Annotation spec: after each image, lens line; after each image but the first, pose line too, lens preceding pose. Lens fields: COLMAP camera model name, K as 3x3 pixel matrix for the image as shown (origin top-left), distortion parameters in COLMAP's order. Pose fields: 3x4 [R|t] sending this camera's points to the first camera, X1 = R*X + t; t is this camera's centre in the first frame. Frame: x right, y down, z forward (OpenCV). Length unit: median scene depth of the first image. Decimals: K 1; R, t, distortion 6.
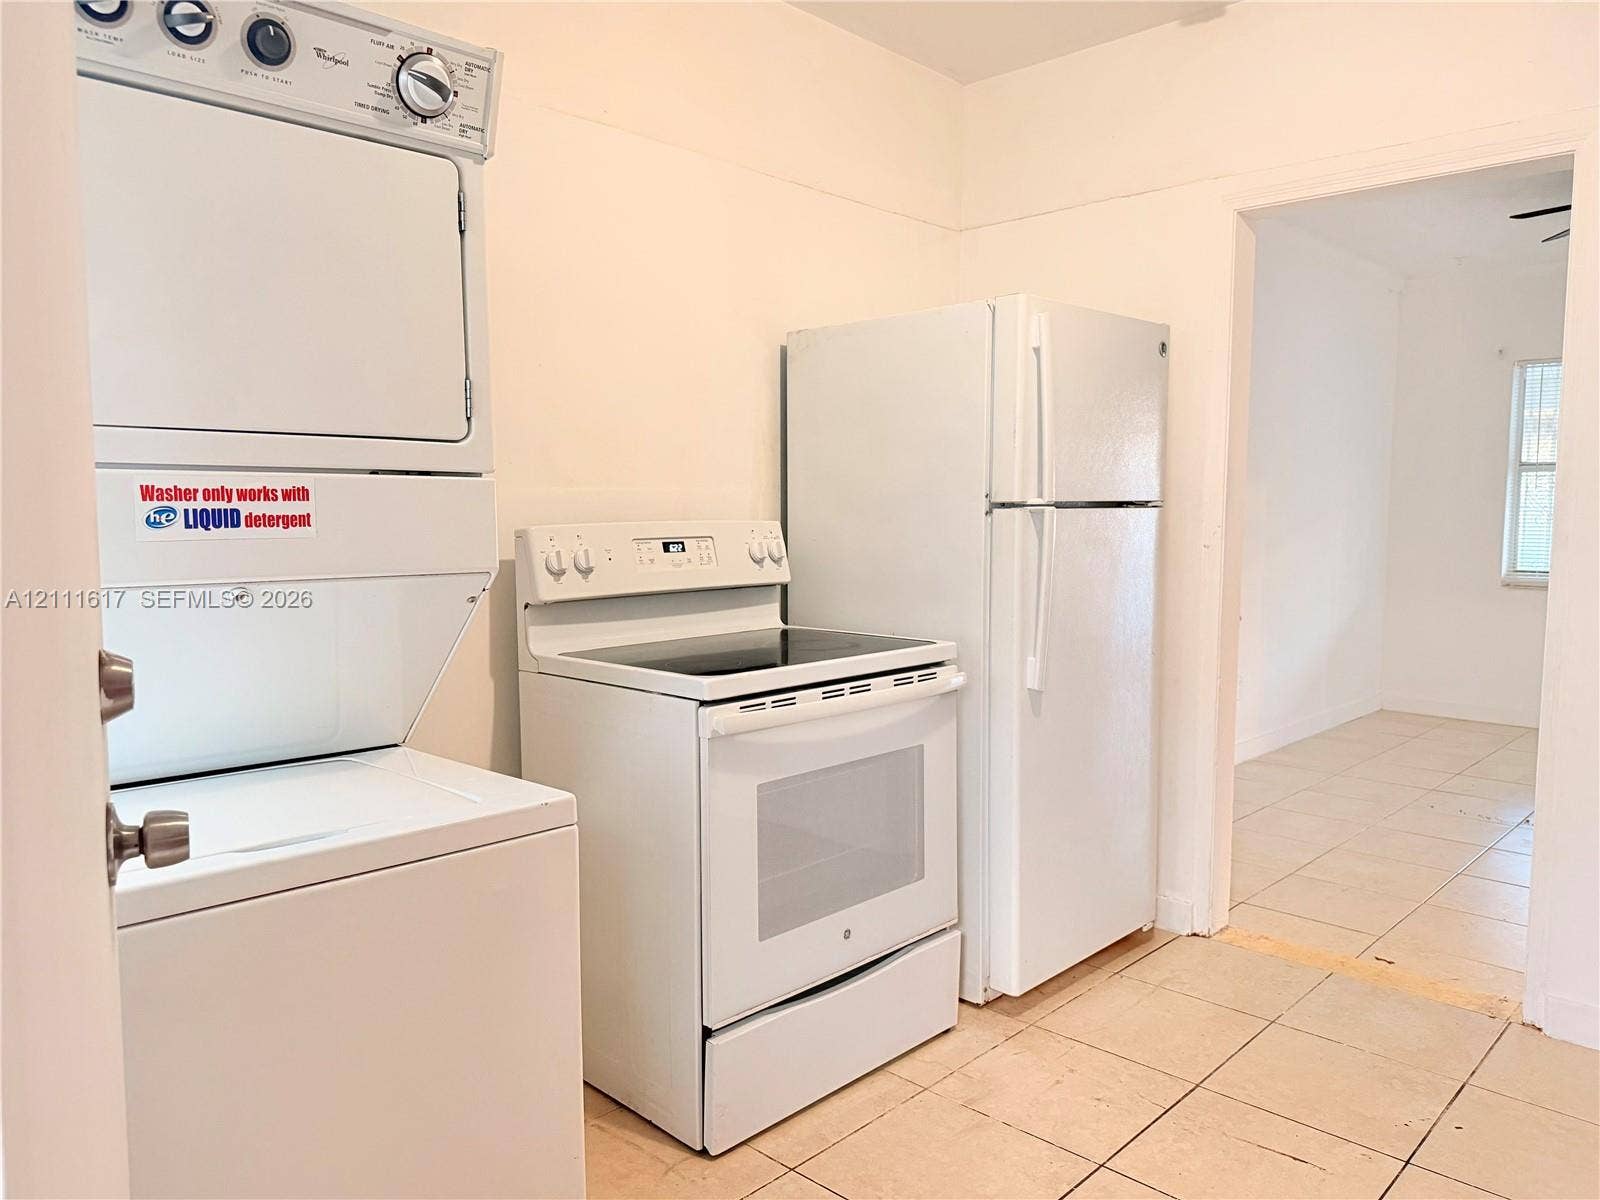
lens RADIAL K [[1120.7, 0, 800.0], [0, 1120.7, 600.0], [0, 0, 1]] dist [0.120811, -0.195796]
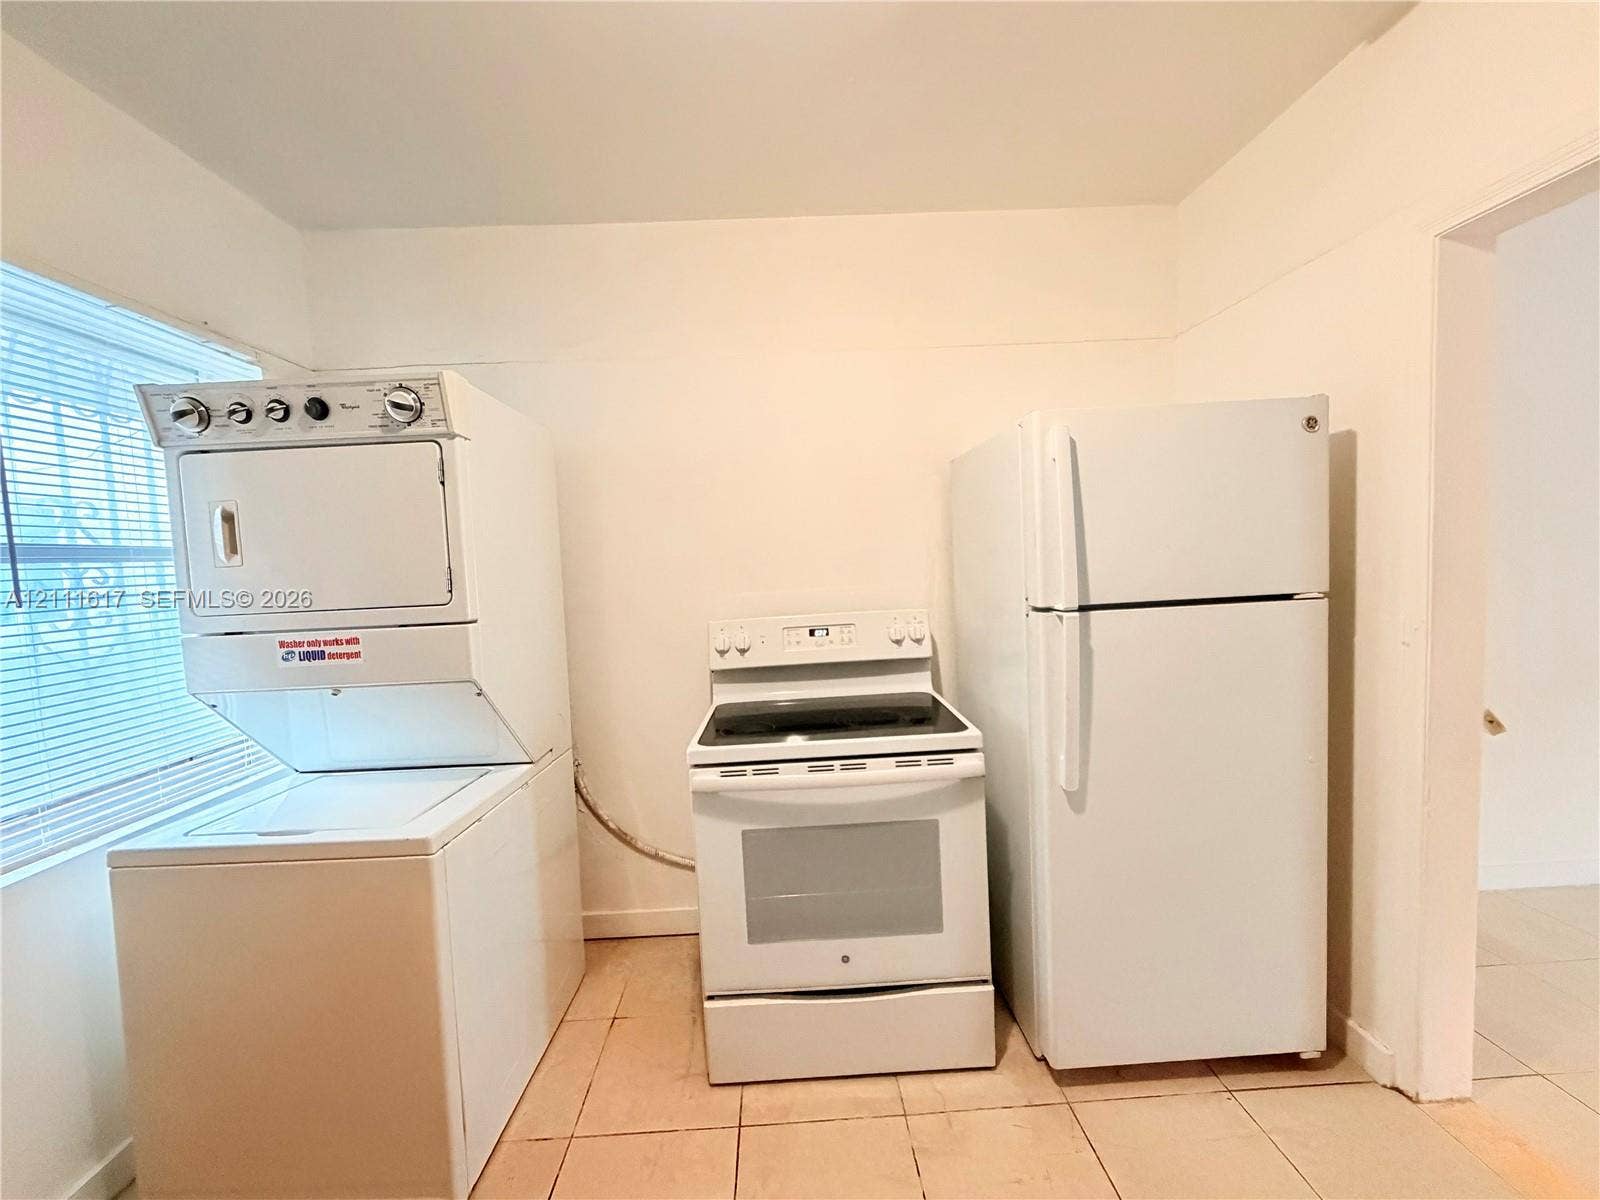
lens RADIAL K [[637.9, 0, 796.0], [0, 637.9, 603.0], [0, 0, 1]] dist [0.001838, -0.000190]
pose [[0.711739, 0.012815, -0.702327, 0.474111], [-0.009858, 0.999917, 0.008255, -0.099477], [0.702375, 0.001048, 0.711807, 0.442140]]
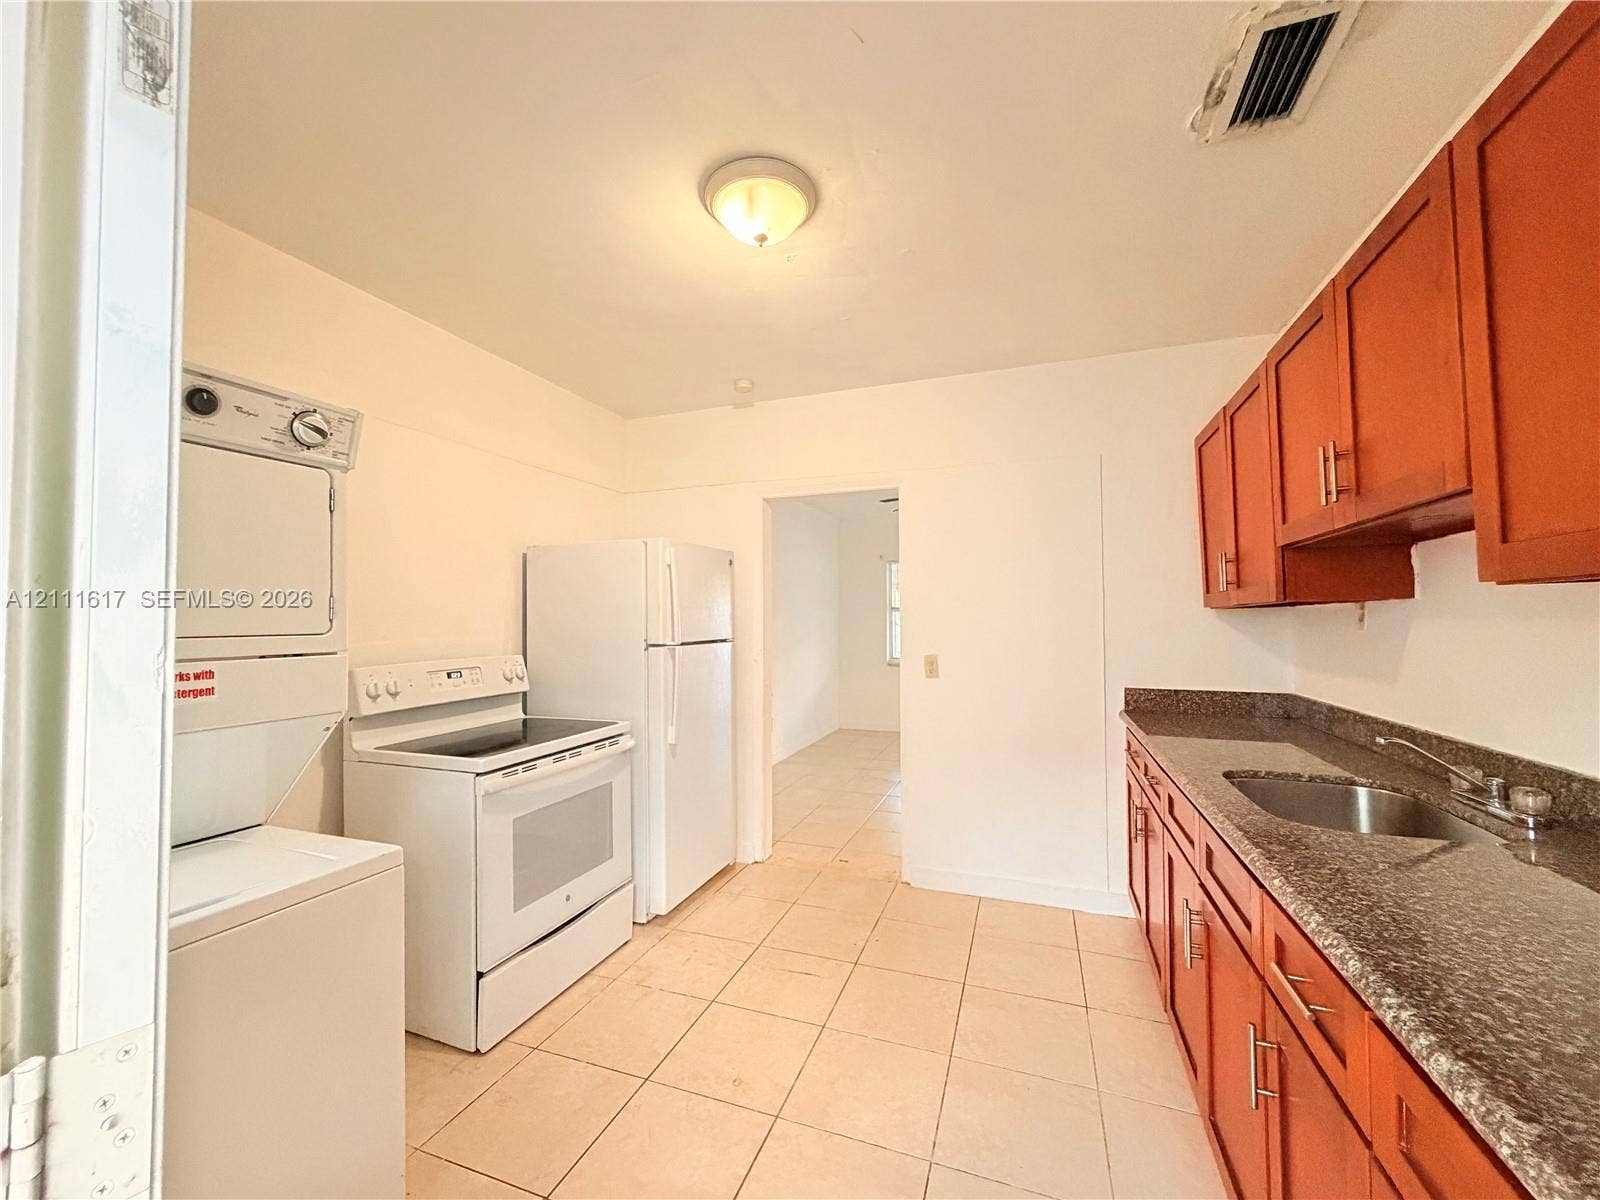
lens RADIAL K [[637.9, 0, 796.0], [0, 637.9, 603.0], [0, 0, 1]] dist [0.001838, -0.000190]
pose [[0.918716, 0.001749, 0.394914, -0.023326], [0.041539, 0.994015, -0.101037, -0.040012], [-0.392727, 0.109228, 0.913145, -0.078593]]
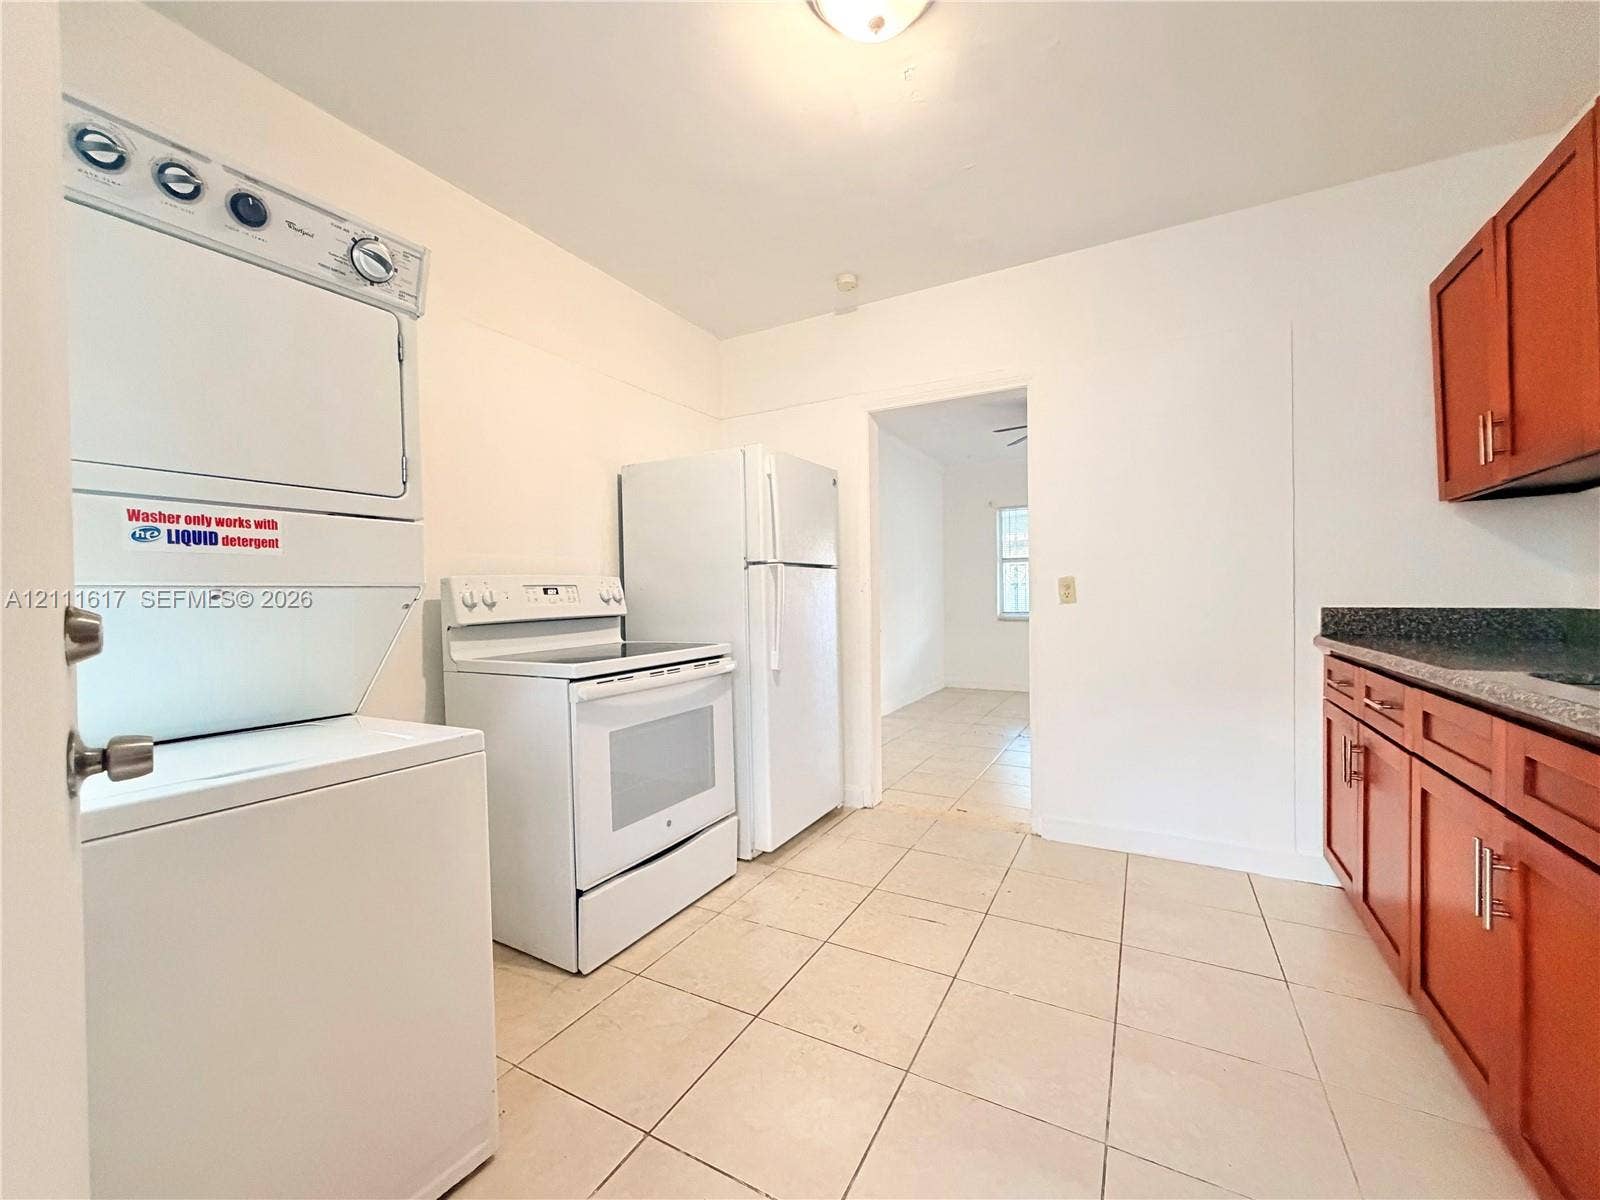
lens RADIAL K [[637.9, 0, 796.0], [0, 637.9, 603.0], [0, 0, 1]] dist [0.001838, -0.000190]
pose [[0.966998, -0.021293, 0.253891, -0.007352], [0.039543, 0.996969, -0.066996, 0.047522], [-0.251695, 0.074825, 0.964910, 0.048170]]
